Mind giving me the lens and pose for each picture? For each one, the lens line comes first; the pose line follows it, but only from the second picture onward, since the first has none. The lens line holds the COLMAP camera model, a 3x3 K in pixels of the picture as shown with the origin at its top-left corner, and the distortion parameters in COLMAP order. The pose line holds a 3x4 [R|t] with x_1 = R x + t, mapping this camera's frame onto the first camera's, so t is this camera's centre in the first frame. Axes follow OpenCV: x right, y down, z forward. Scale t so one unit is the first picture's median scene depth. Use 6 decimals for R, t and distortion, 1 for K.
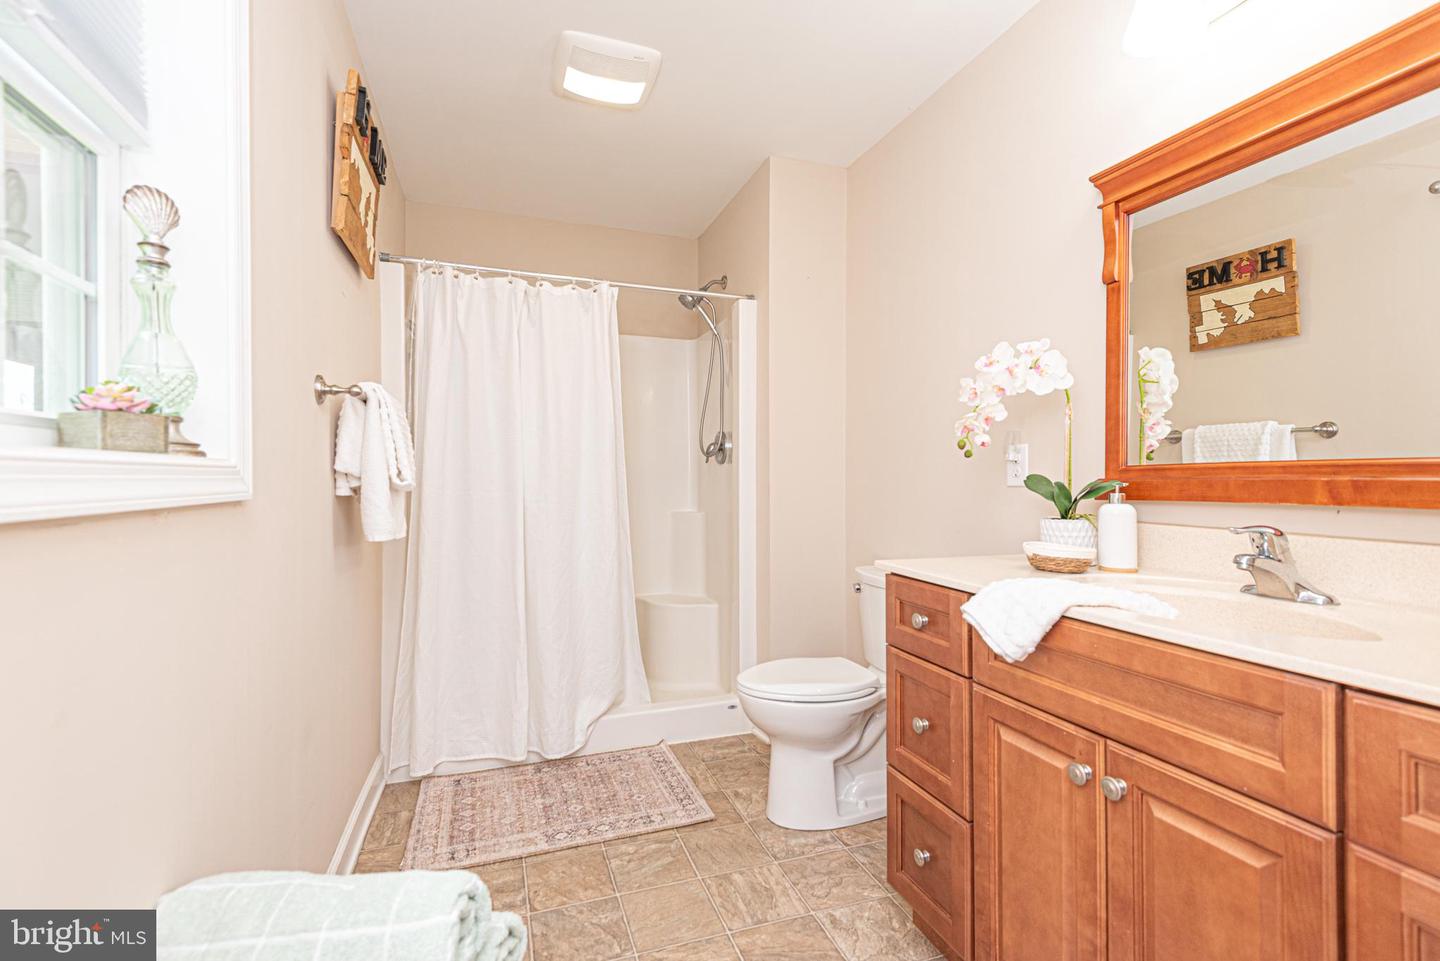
lens RADIAL K [[659.7, 0, 720.0], [0, 659.7, 480.5], [0, 0, 1]] dist [0.035995, -0.017698]
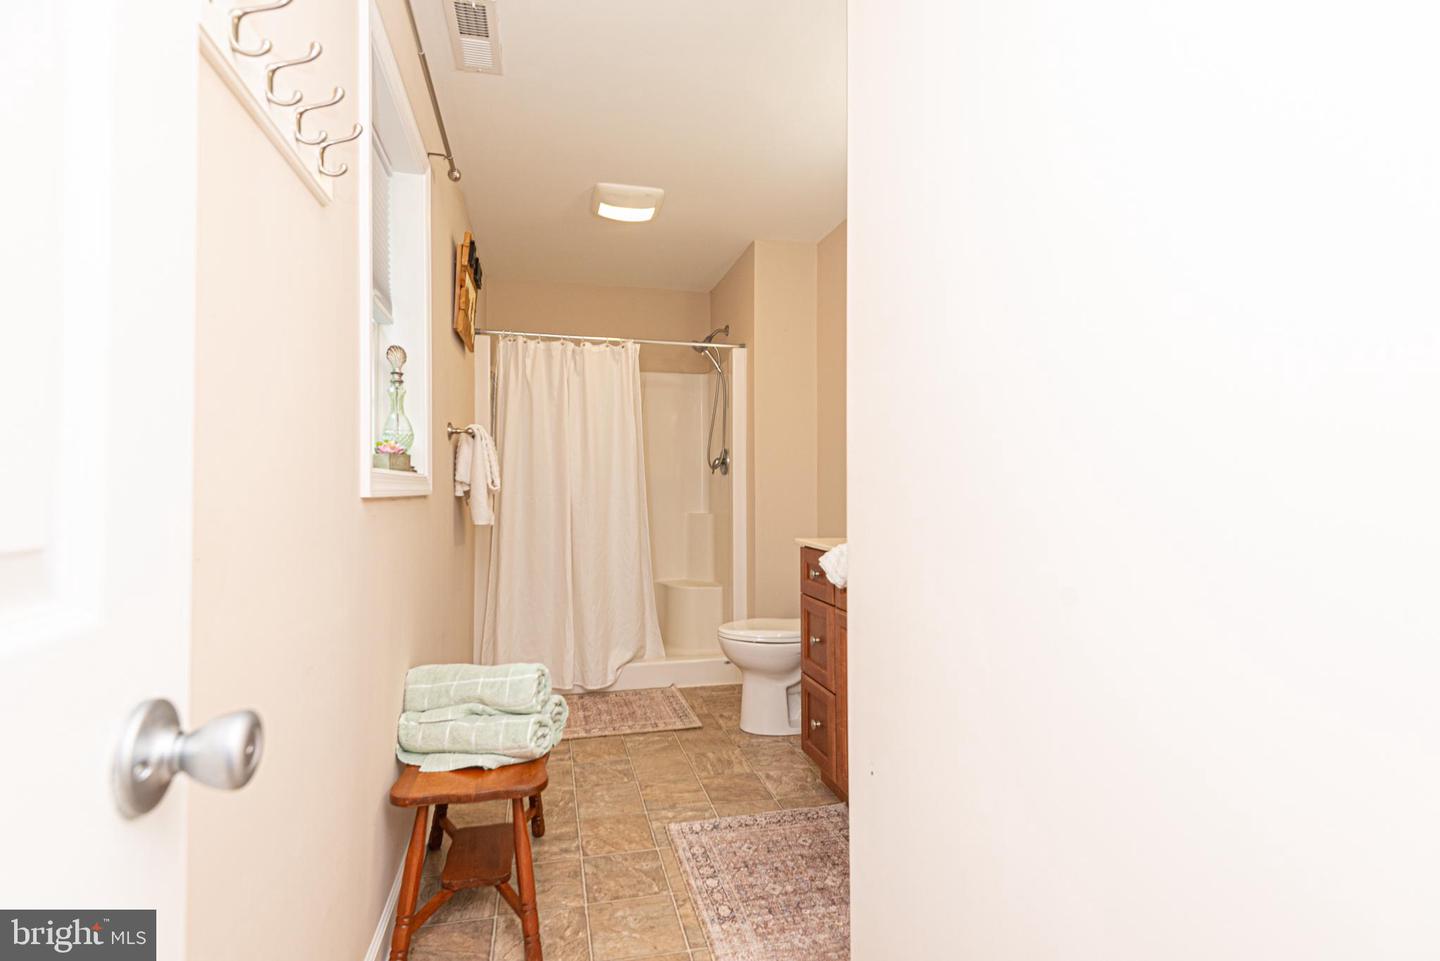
lens RADIAL K [[675.9, 0, 698.7], [0, 675.9, 480.3], [0, 0, 1]] dist [-0.000007, -0.001148]
pose [[0.993936, -0.002826, -0.109924, 0.138430], [0.000998, 0.999860, -0.016680, 0.009893], [0.109956, 0.016469, 0.993800, -0.415908]]
